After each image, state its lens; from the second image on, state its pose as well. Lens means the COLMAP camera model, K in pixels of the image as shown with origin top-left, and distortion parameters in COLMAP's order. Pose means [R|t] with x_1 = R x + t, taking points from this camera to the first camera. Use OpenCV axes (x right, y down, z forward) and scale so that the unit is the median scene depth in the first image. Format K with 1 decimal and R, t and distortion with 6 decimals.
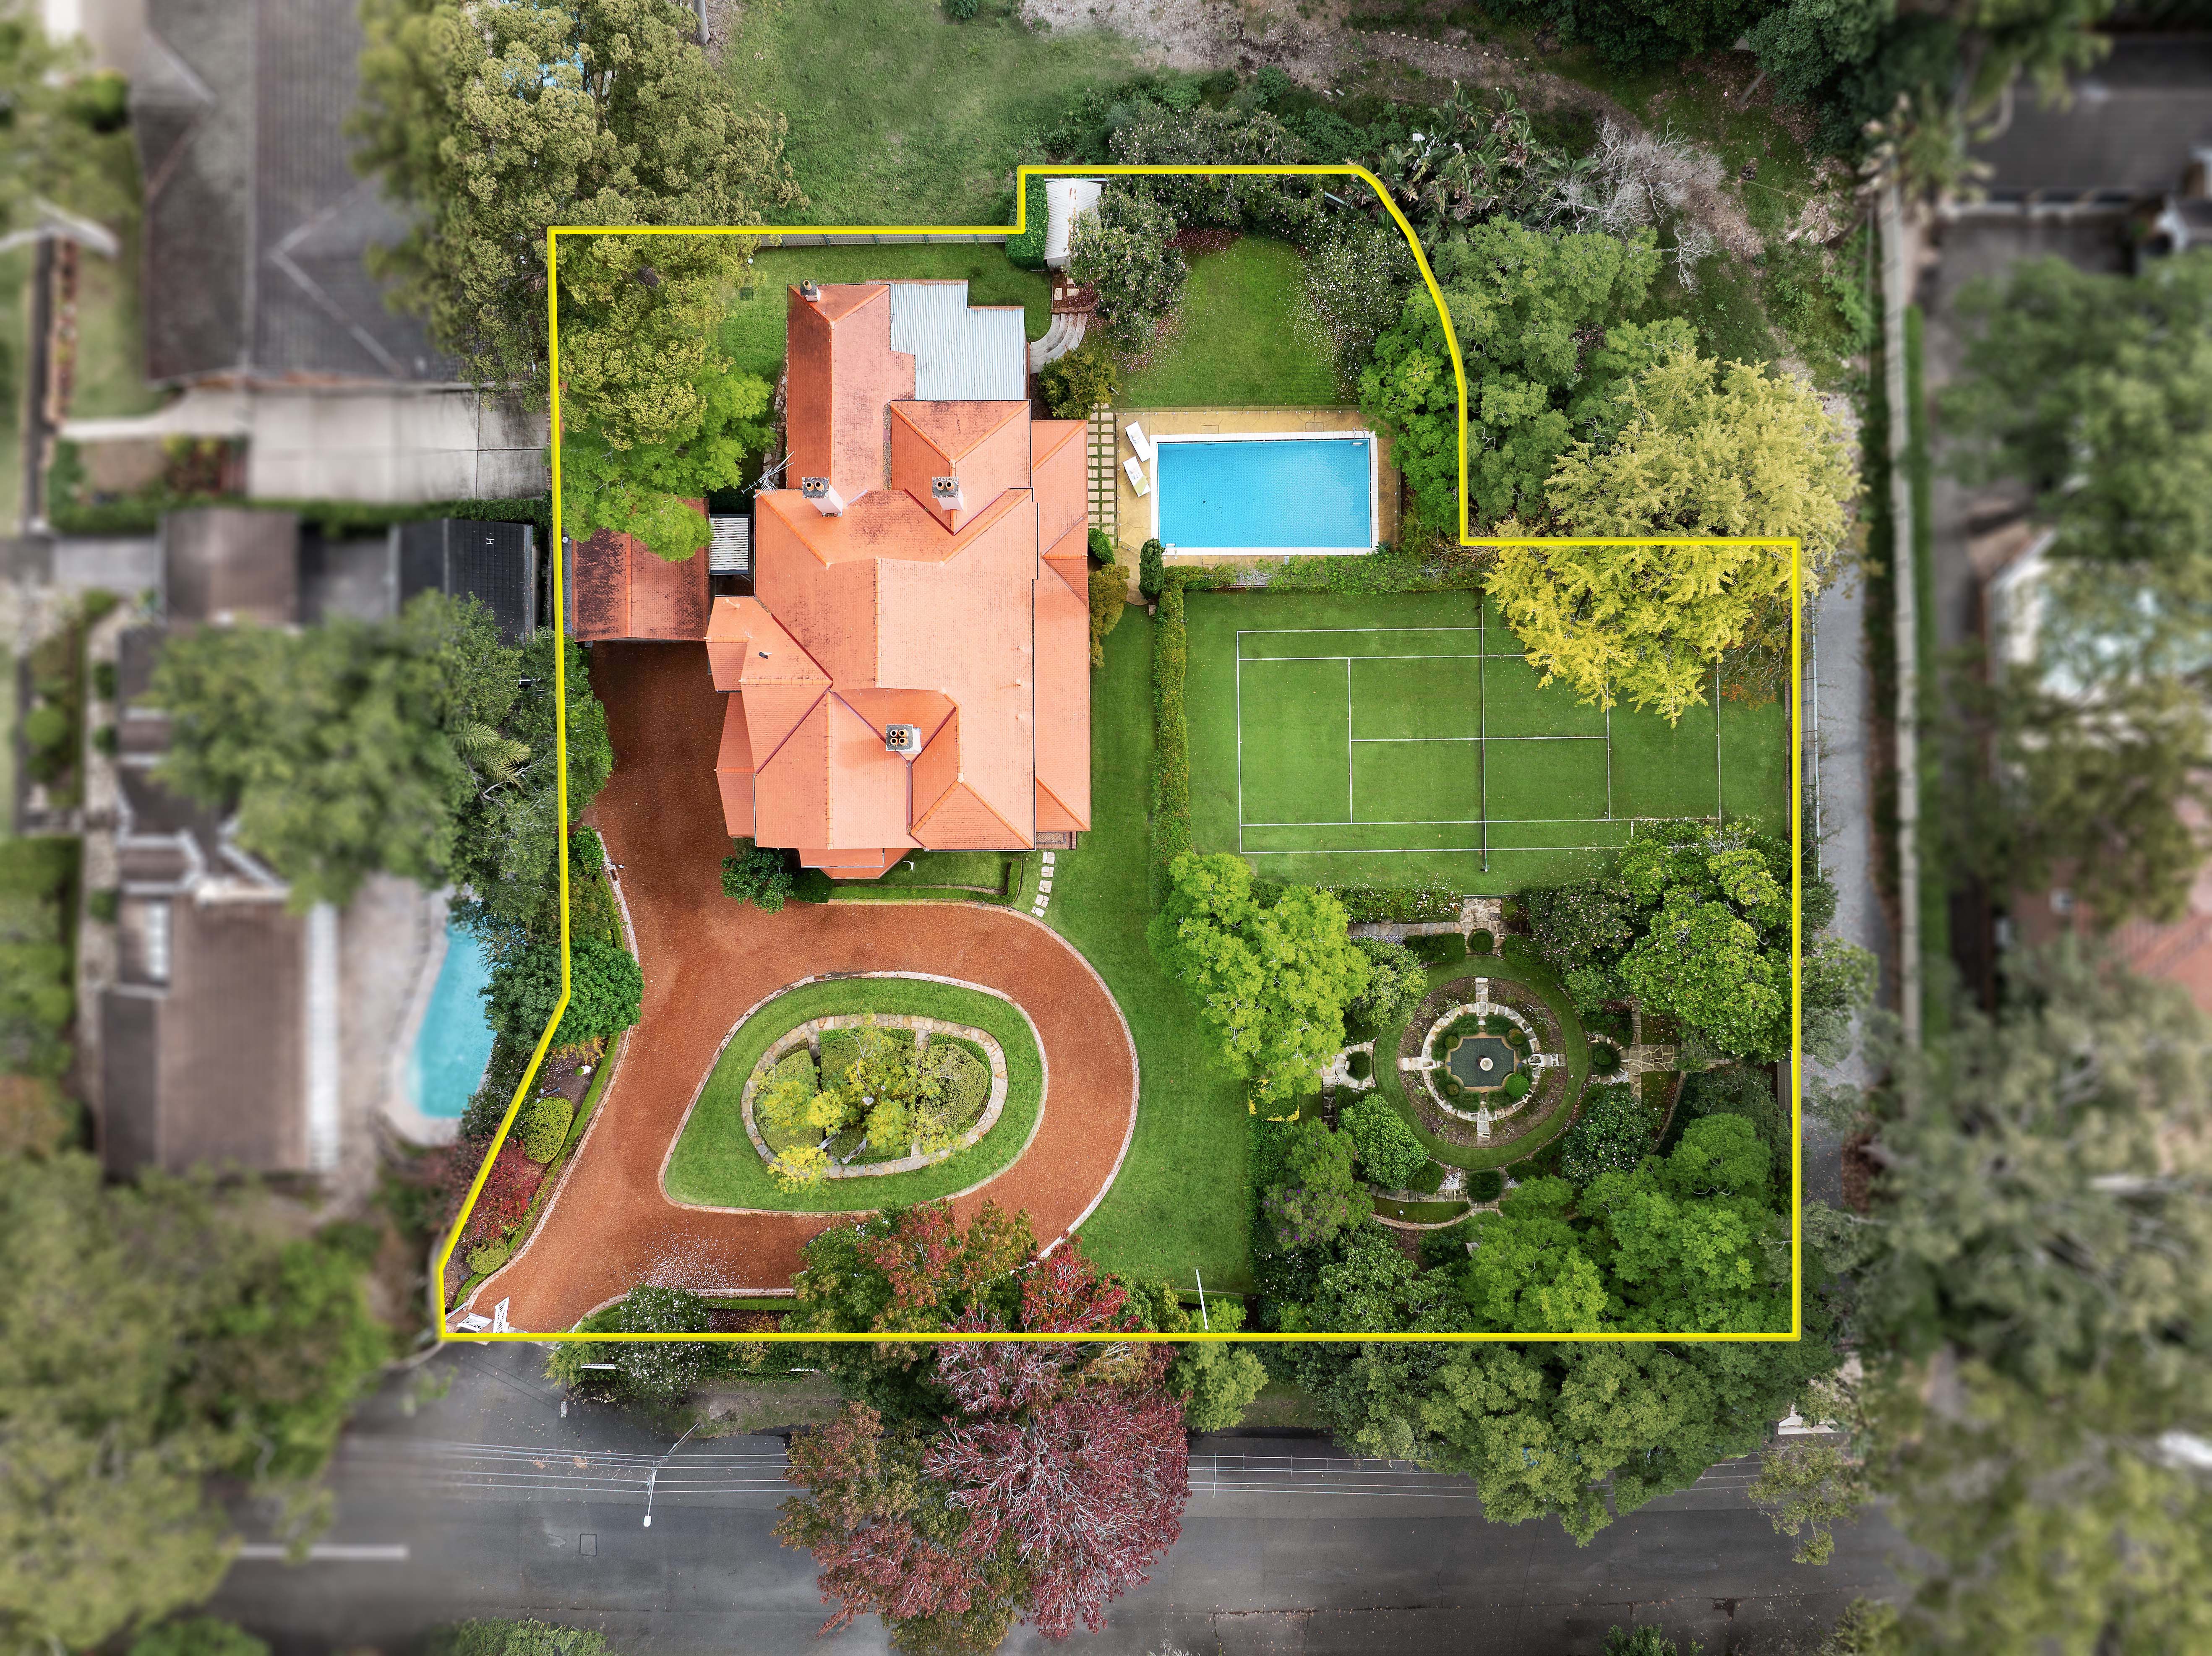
lens RADIAL K [[1556.1, 0, 1098.9], [0, 1556.1, 819.9], [0, 0, 1]] dist [-0.041725, 0.004156]
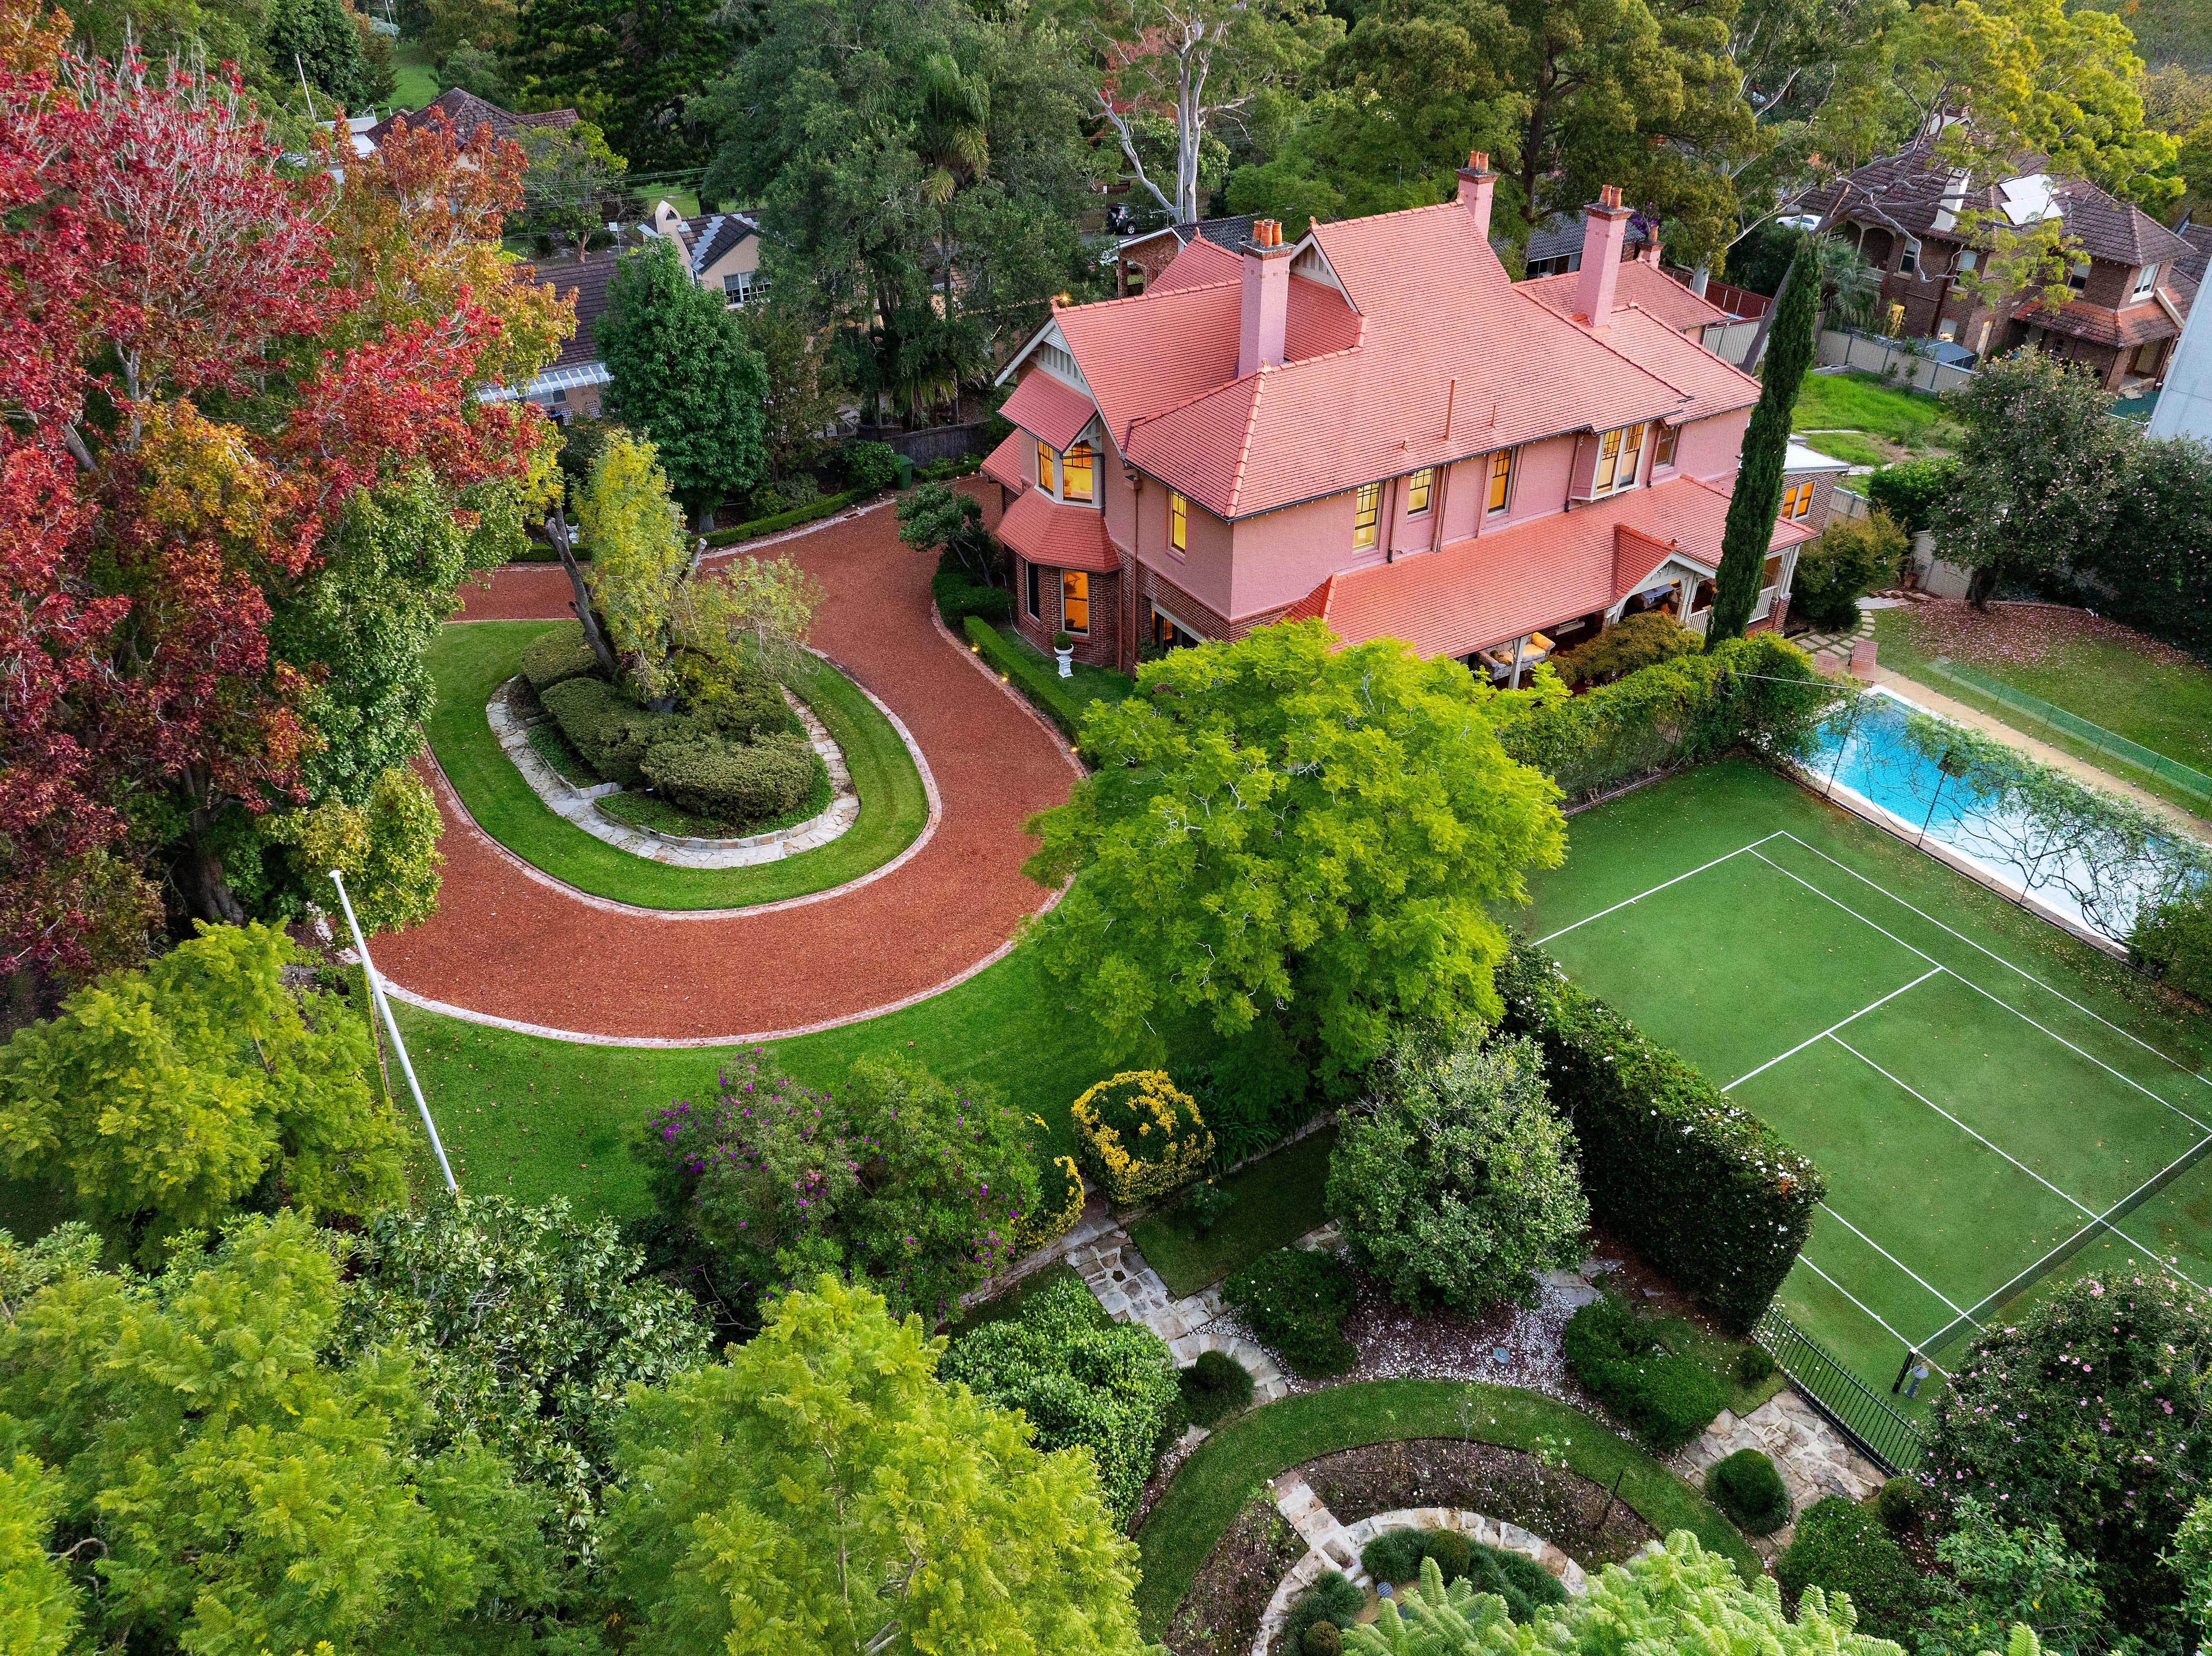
lens RADIAL K [[1556.1, 0, 1108.1], [0, 1556.1, 825.2], [0, 0, 1]] dist [-0.041725, 0.004156]
pose [[0.513078, 0.492840, -0.702752, 0.331881], [-0.858342, 0.295106, -0.419716, 0.282061], [0.000534, 0.818548, 0.574437, 0.708259]]
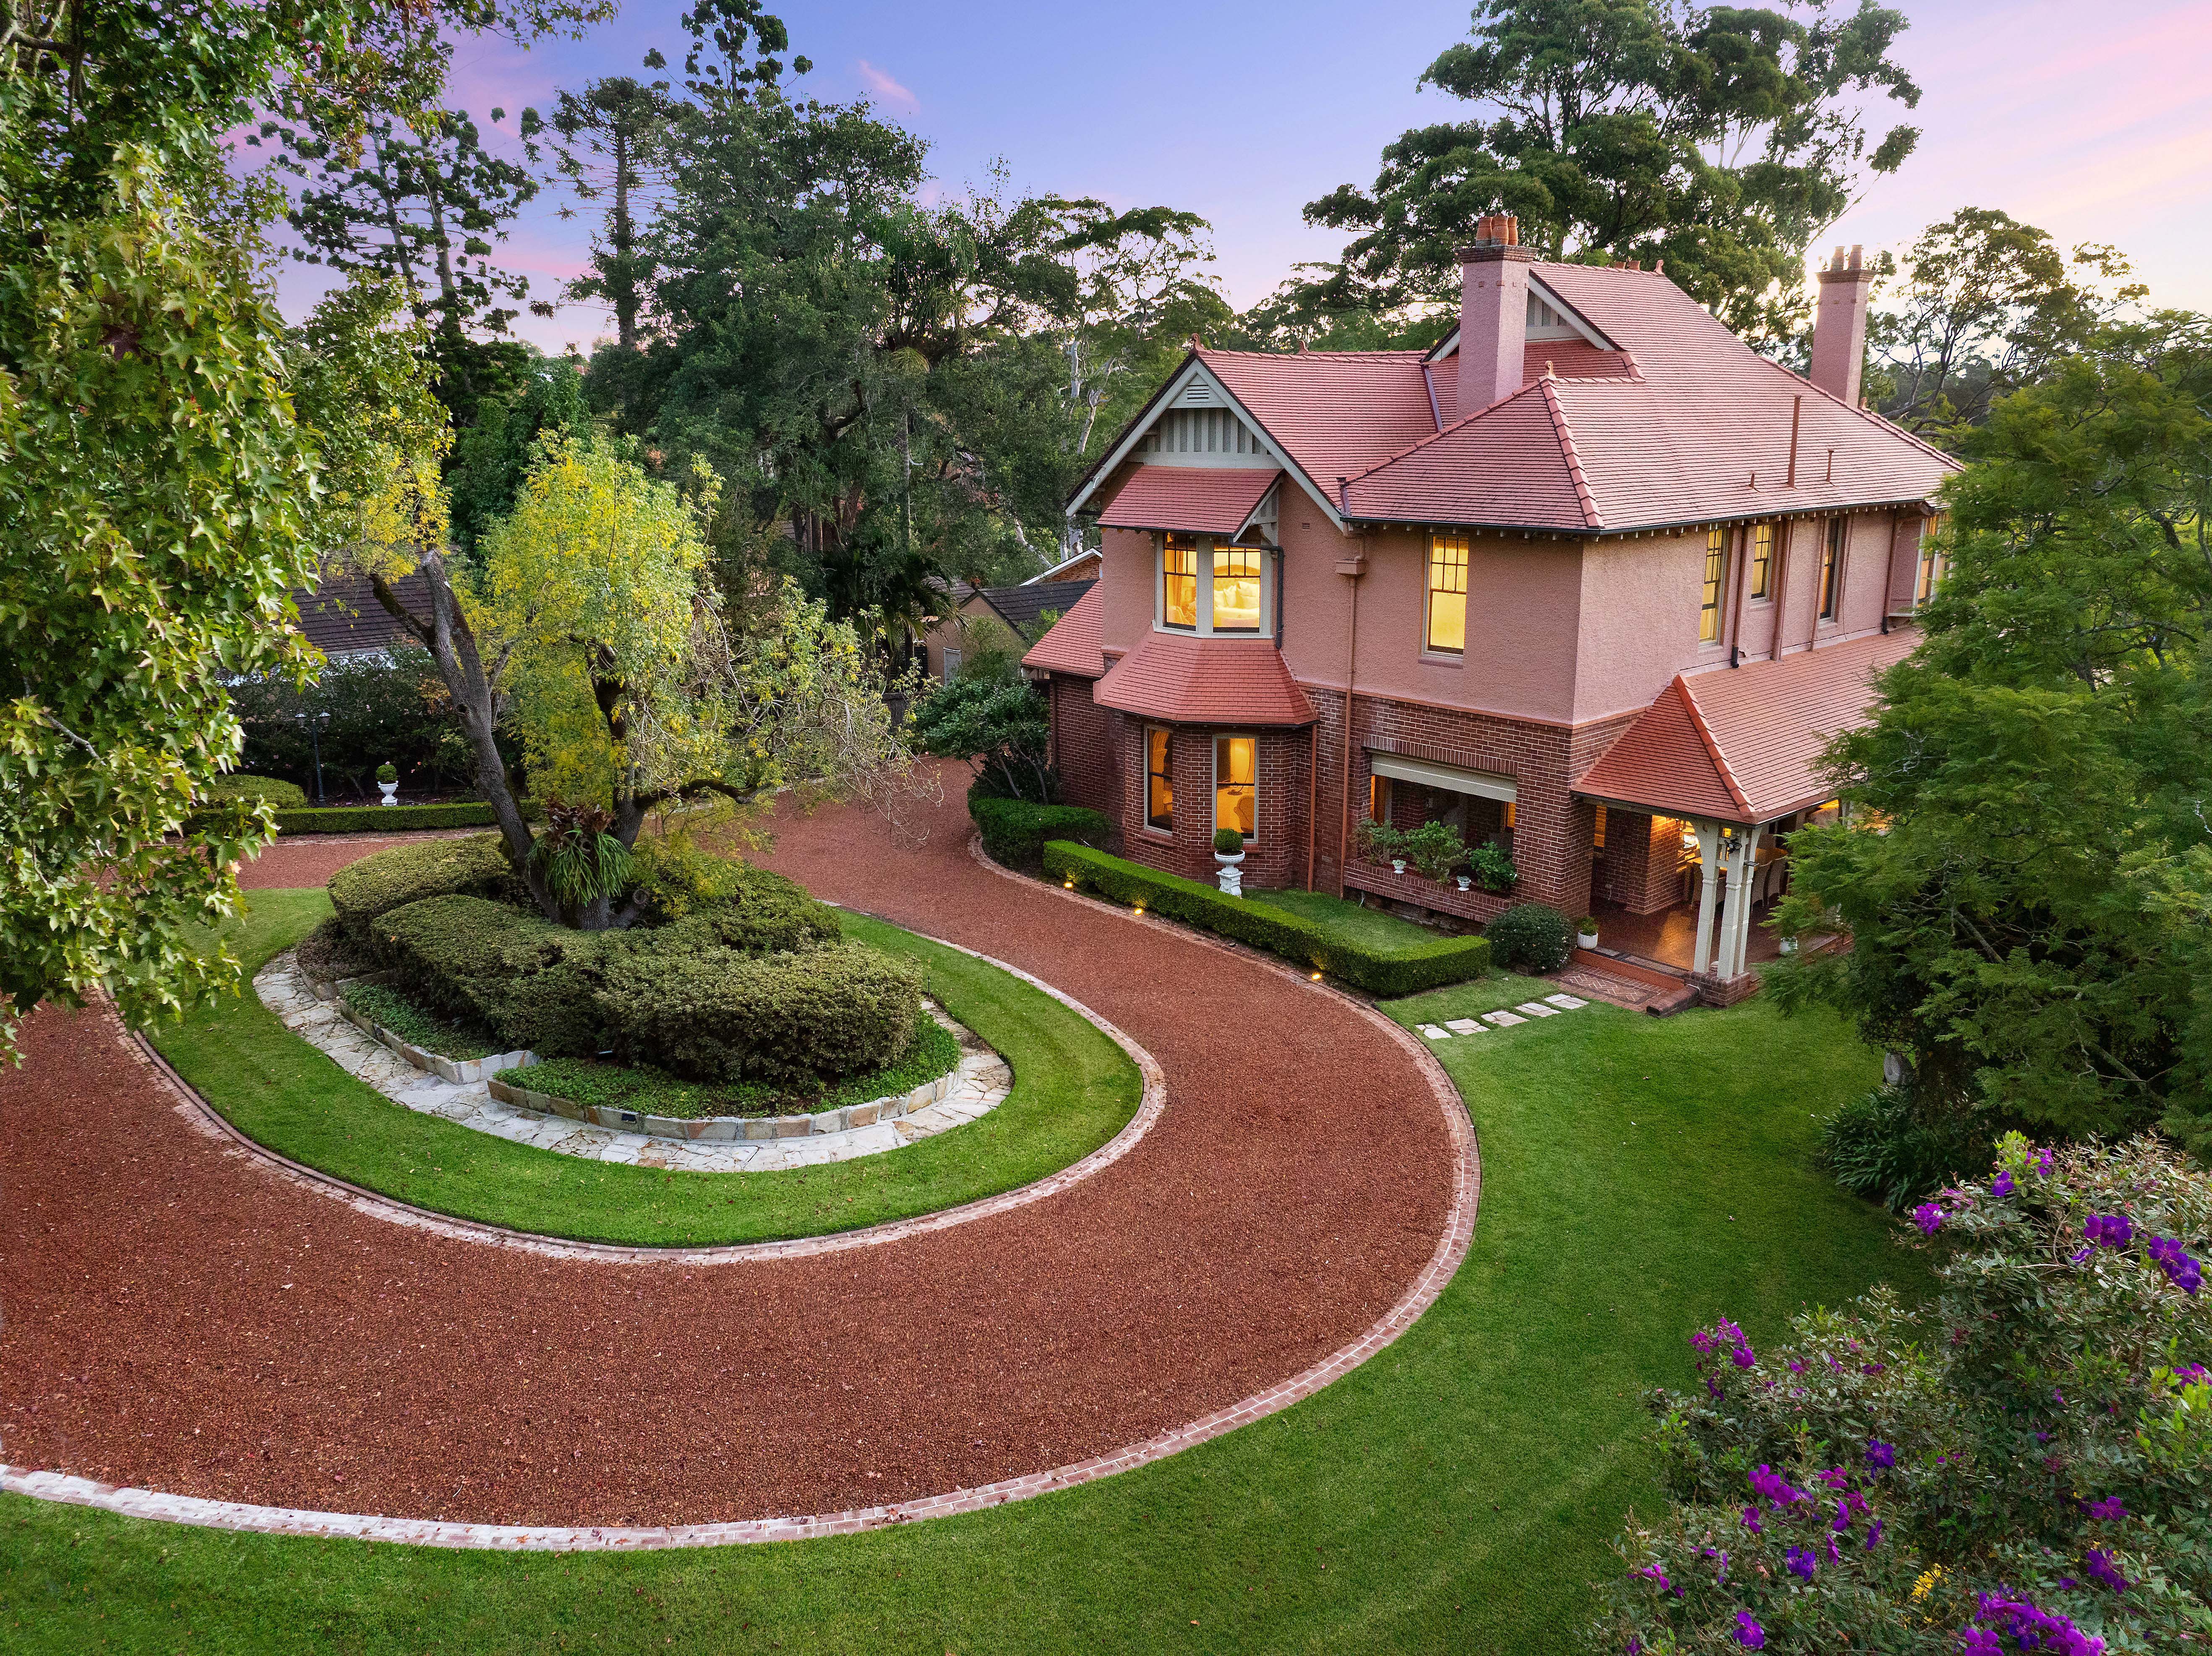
lens RADIAL K [[1556.1, 0, 1100.5], [0, 1556.1, 820.1], [0, 0, 1]] dist [-0.041725, 0.004156]
pose [[0.658904, 0.197624, -0.725804, 0.127104], [-0.752227, 0.172144, -0.636020, 0.289930], [-0.000750, 0.965045, 0.262084, 0.884686]]
